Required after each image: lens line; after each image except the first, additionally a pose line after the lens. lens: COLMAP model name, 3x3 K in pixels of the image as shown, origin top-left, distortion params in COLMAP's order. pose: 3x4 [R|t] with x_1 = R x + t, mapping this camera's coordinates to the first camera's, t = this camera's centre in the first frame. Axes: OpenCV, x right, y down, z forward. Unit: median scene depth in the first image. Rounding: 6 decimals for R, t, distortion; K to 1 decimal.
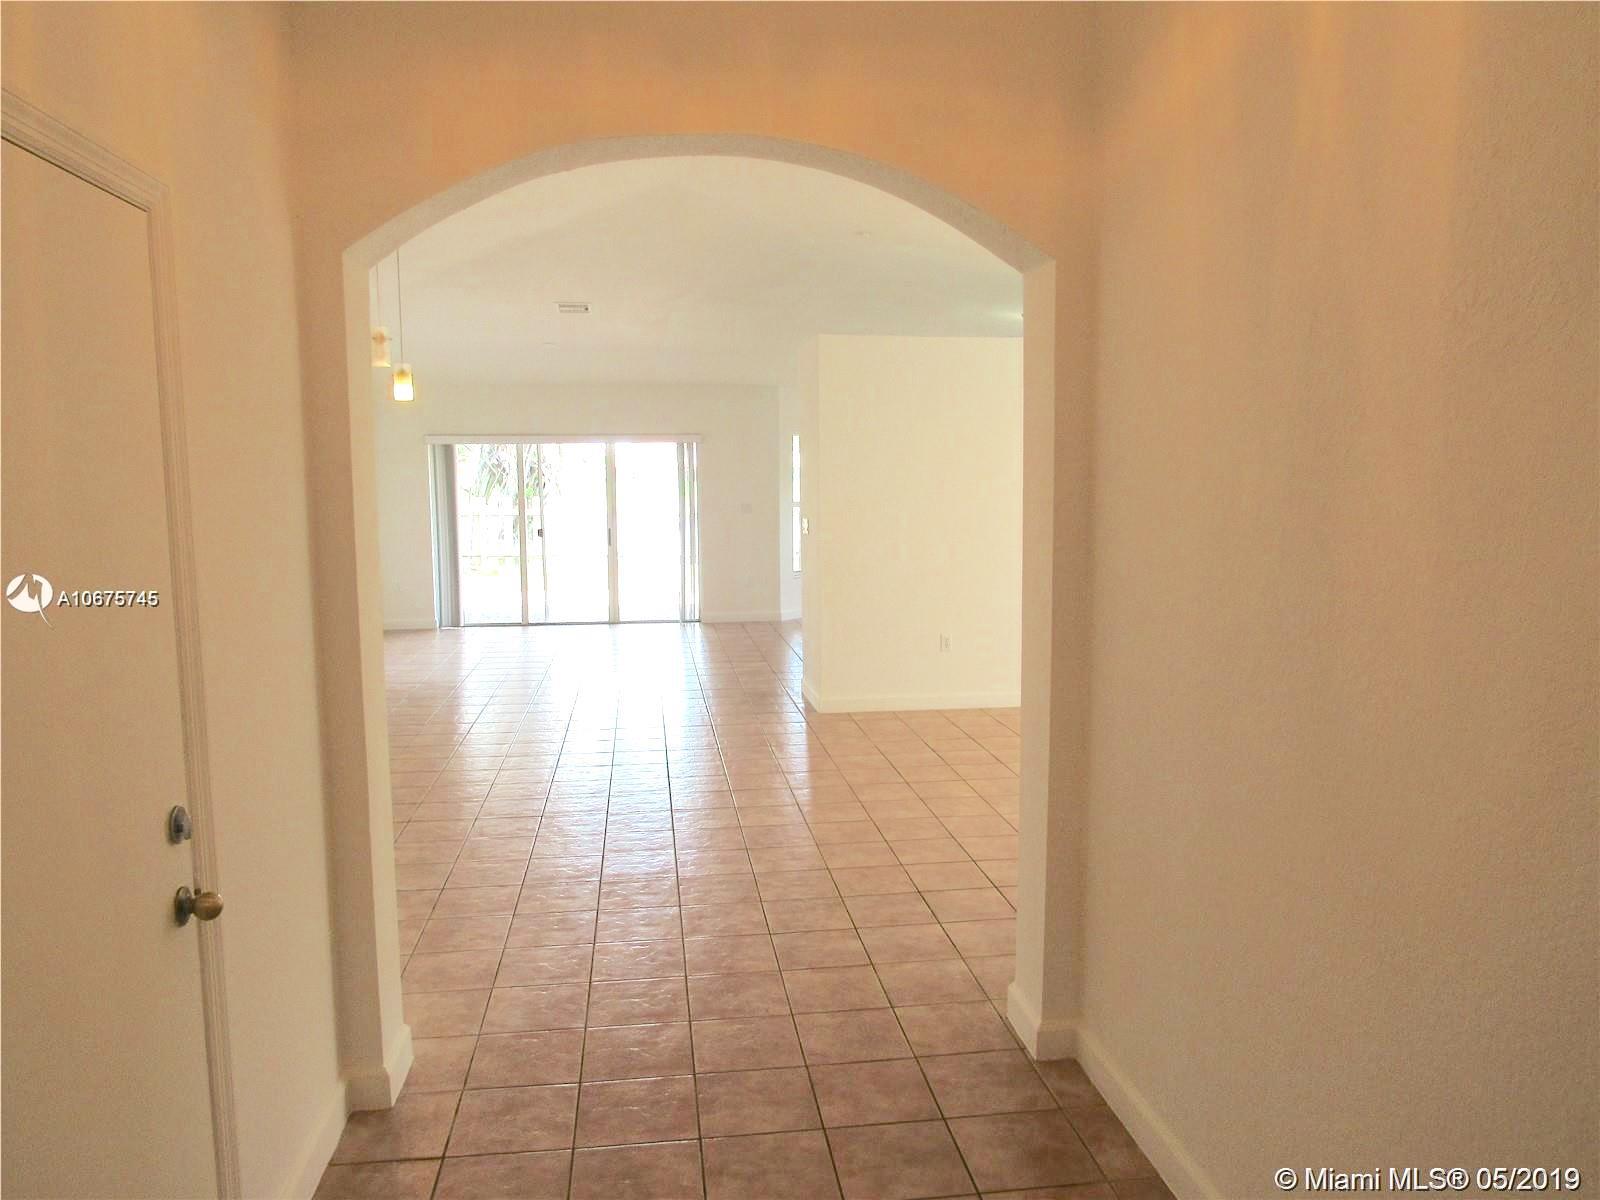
lens RADIAL K [[1137.7, 0, 798.6], [0, 1137.7, 603.6], [0, 0, 1]] dist [-0.003407, -0.011547]
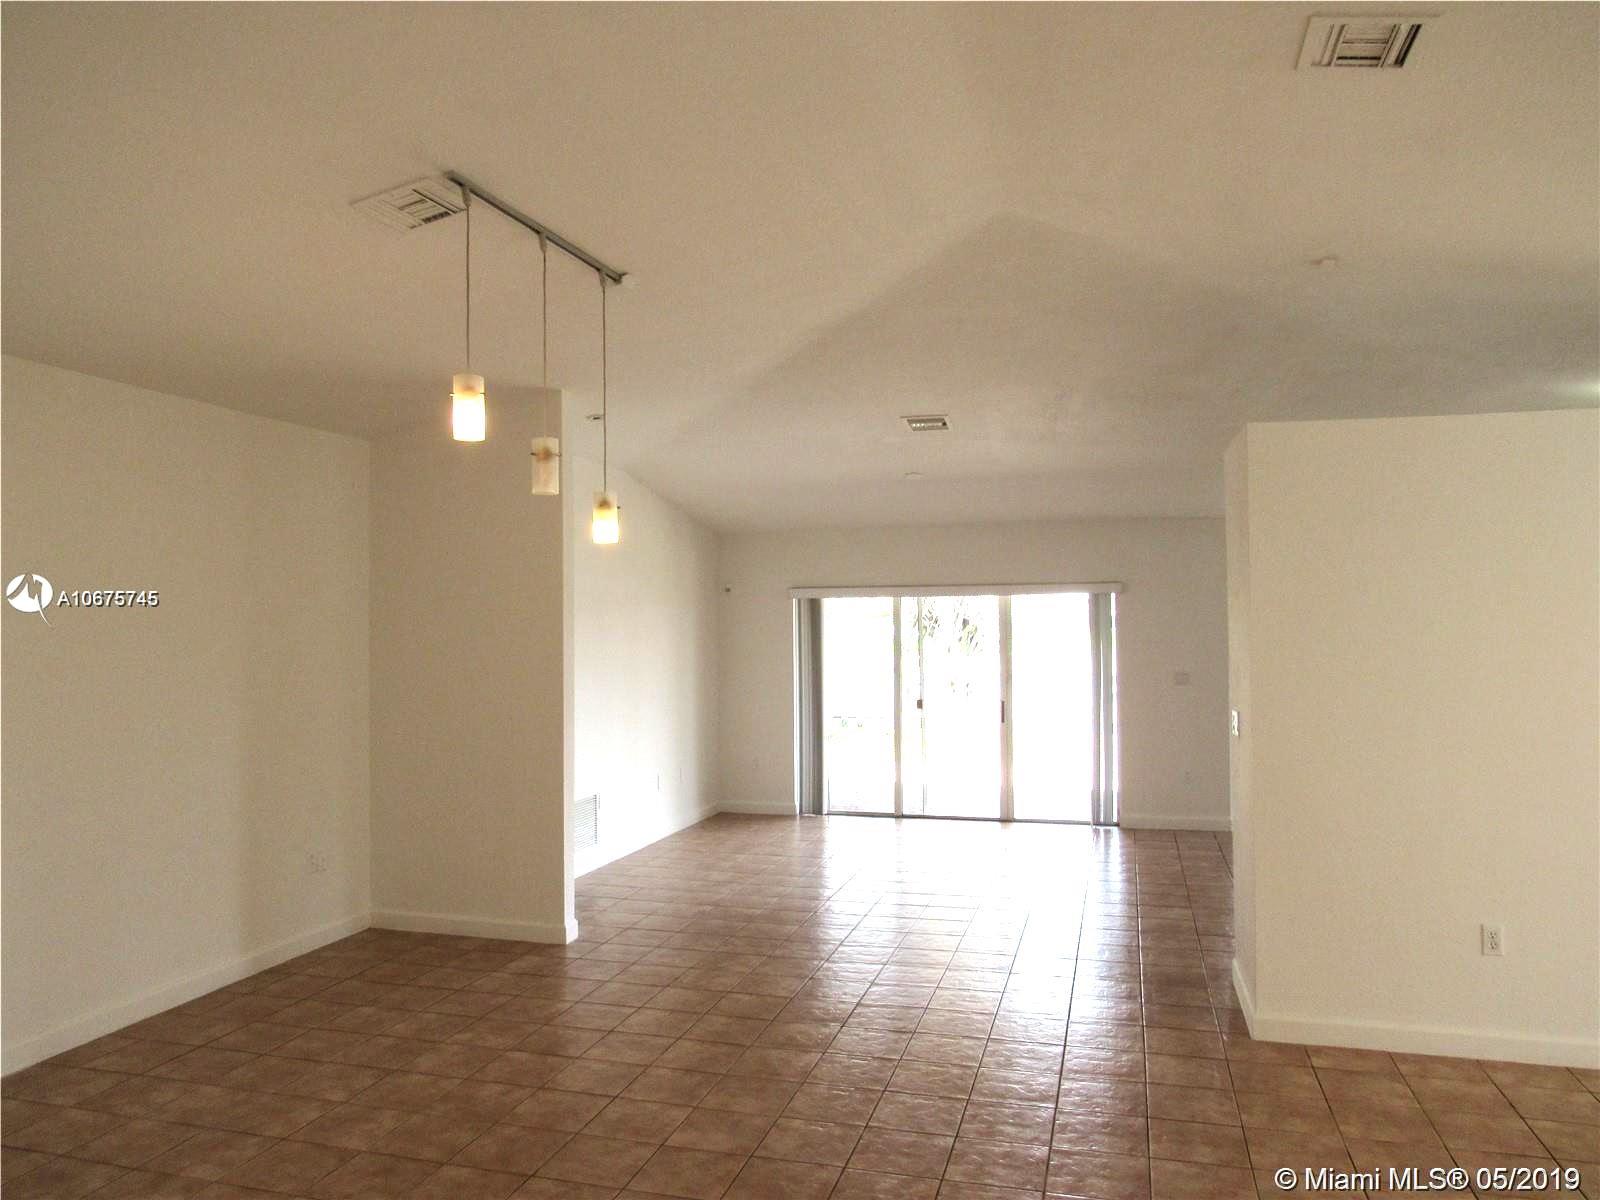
lens RADIAL K [[1137.7, 0, 814.9], [0, 1137.7, 604.5], [0, 0, 1]] dist [-0.003407, -0.011547]
pose [[0.918199, -0.012286, -0.395929, 0.029399], [-0.038986, 0.991863, -0.121192, -0.031105], [0.394197, 0.126715, 0.910249, 0.215535]]
